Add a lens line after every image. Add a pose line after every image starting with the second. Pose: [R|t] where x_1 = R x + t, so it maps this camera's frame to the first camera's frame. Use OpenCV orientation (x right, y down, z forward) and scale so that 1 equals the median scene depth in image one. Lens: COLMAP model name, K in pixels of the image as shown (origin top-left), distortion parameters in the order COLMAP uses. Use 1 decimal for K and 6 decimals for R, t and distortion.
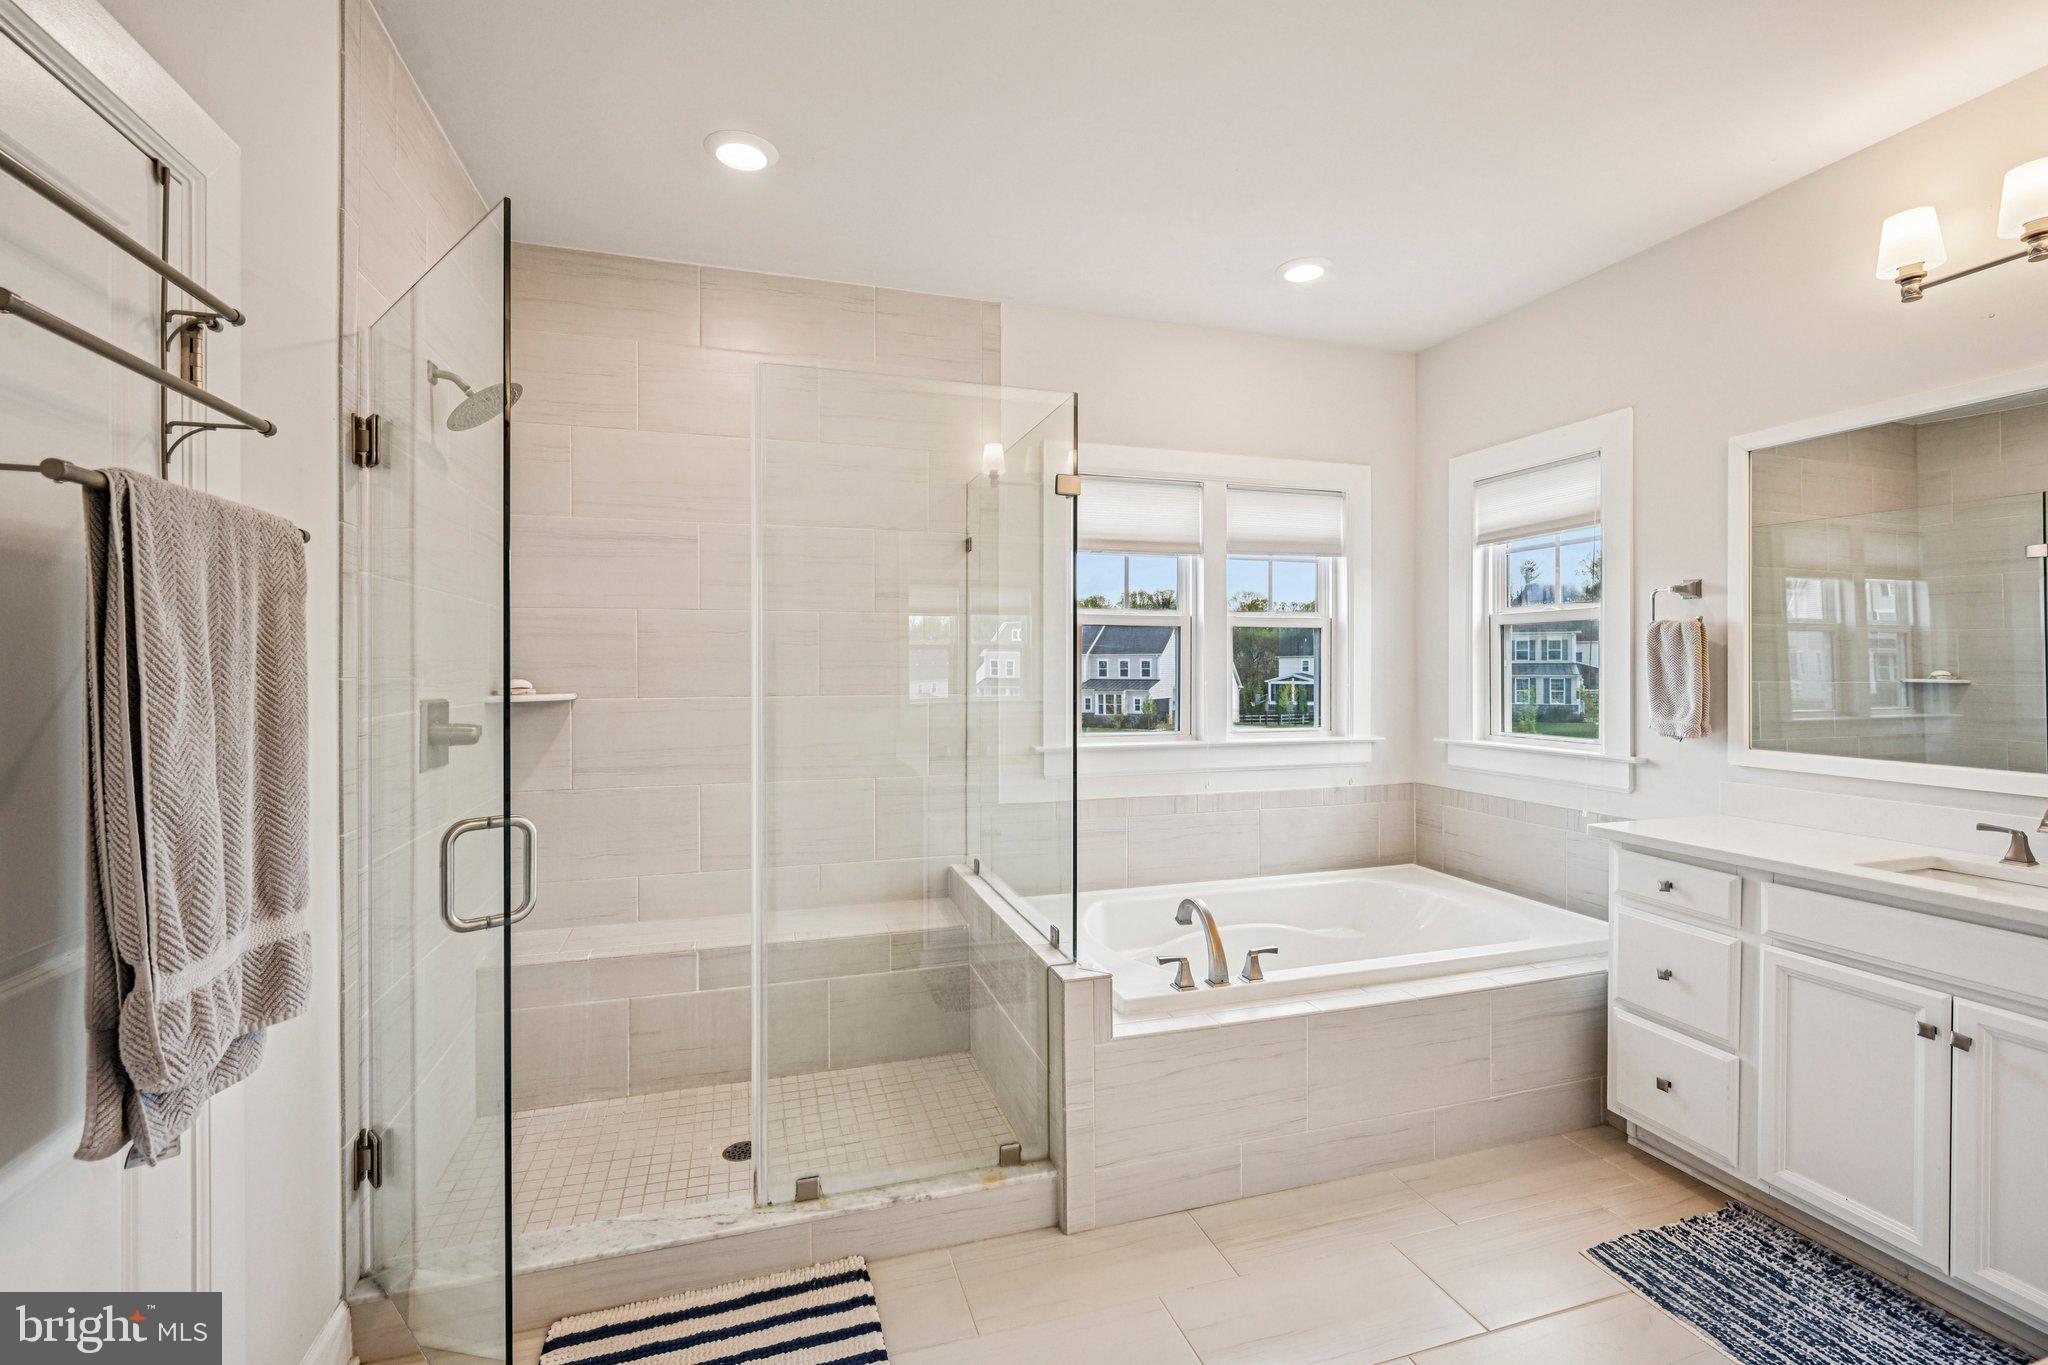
lens RADIAL K [[890.6, 0, 1029.9], [0, 890.6, 677.1], [0, 0, 1]] dist [0.001226, 0.000083]
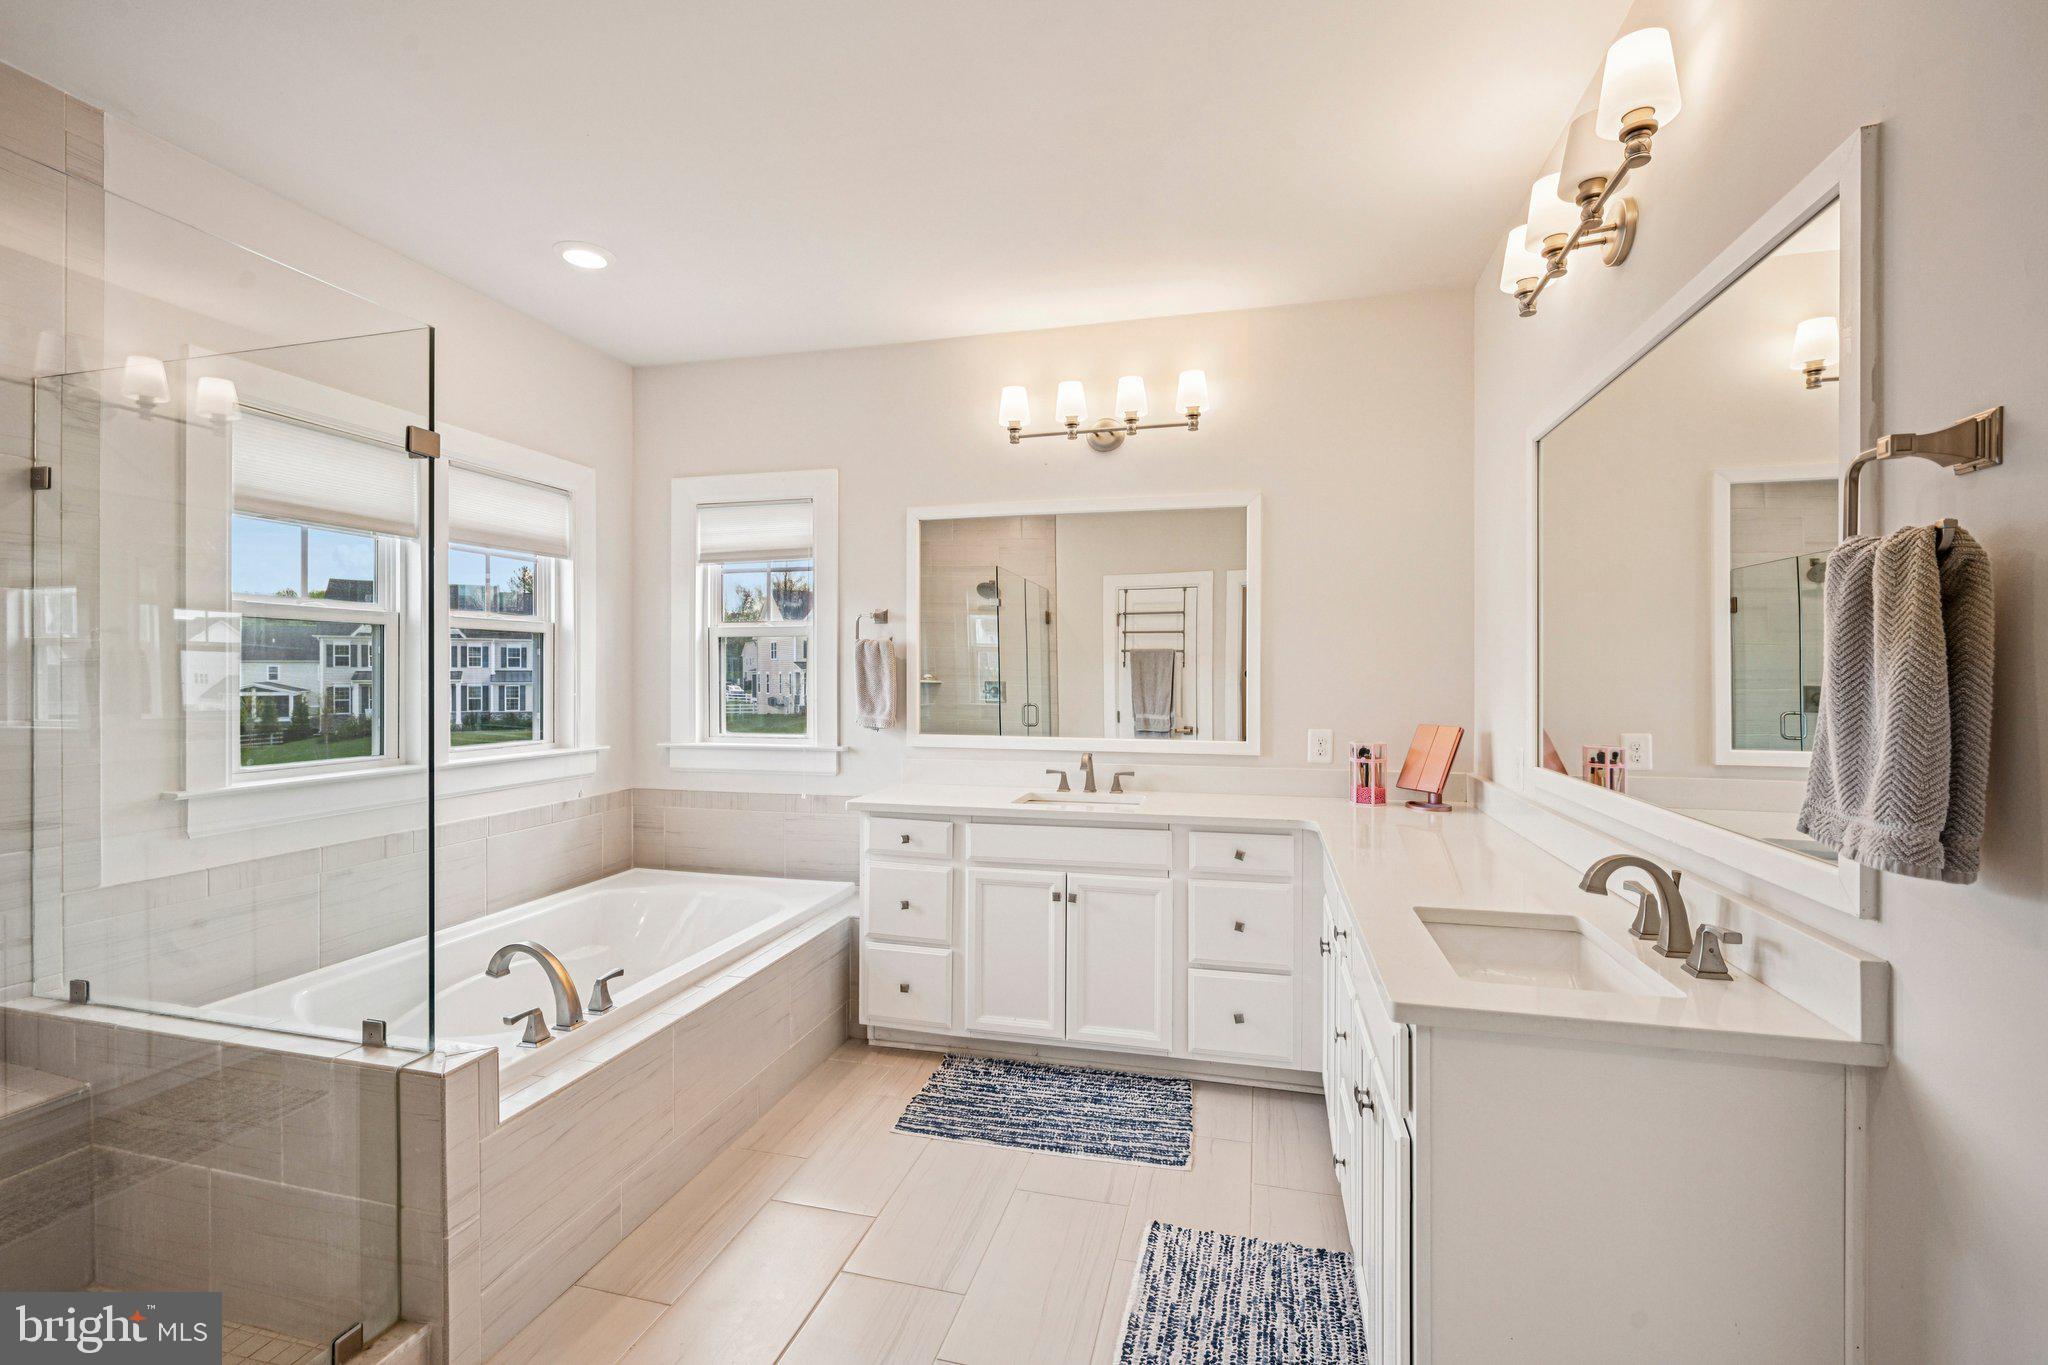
lens RADIAL K [[905.0, 0, 994.6], [0, 905.0, 685.0], [0, 0, 1]] dist [-0.000922, -0.000228]
pose [[0.537722, -0.009590, 0.843068, -0.316021], [0.009145, 0.999943, 0.005542, -0.002482], [-0.843073, 0.004730, 0.537779, 0.137666]]
